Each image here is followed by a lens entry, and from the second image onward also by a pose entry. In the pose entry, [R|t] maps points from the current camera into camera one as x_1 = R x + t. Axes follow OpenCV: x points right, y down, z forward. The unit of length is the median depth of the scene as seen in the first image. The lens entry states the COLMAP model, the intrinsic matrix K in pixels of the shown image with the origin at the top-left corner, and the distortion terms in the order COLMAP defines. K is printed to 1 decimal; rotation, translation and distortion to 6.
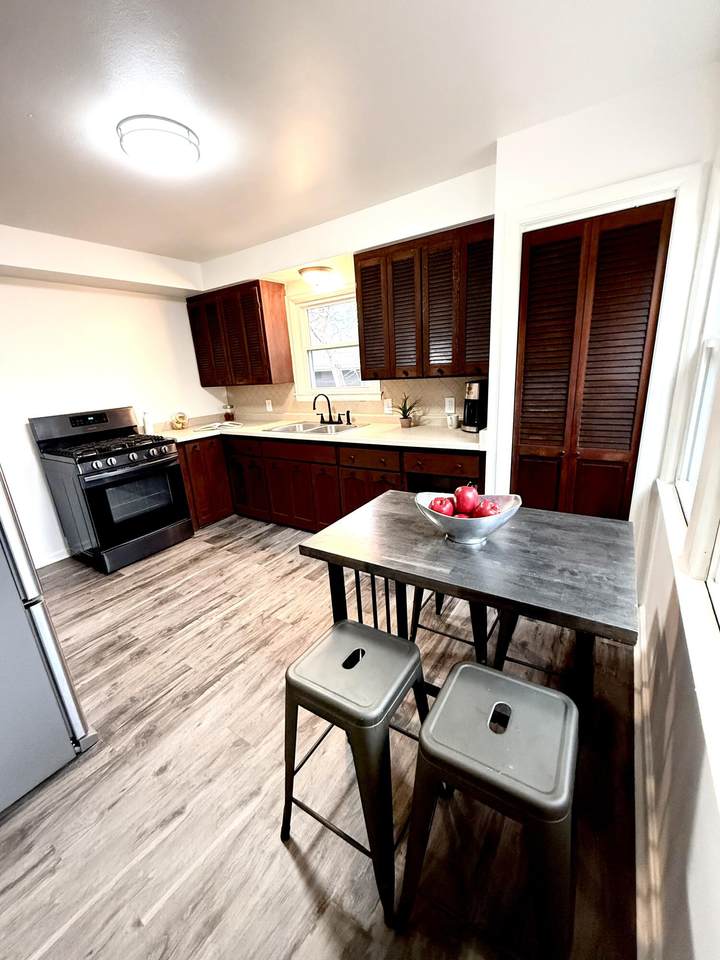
lens RADIAL K [[385.9, 0, 360.3], [0, 385.9, 480.0], [0, 0, 1]] dist [0.000772, 0.000262]
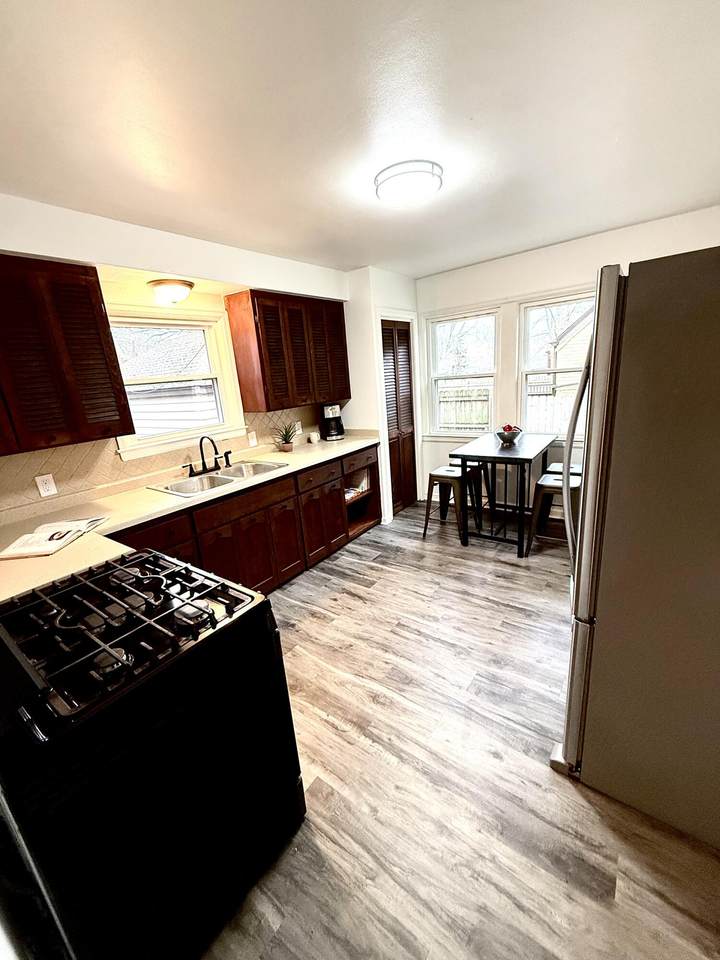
lens RADIAL K [[385.9, 0, 358.8], [0, 385.9, 480.4], [0, 0, 1]] dist [0.000772, 0.000262]
pose [[0.057169, -0.208101, 0.976435, -1.054452], [0.360574, 0.916323, 0.174179, -0.195563], [-0.930977, 0.342119, 0.127422, 0.760344]]
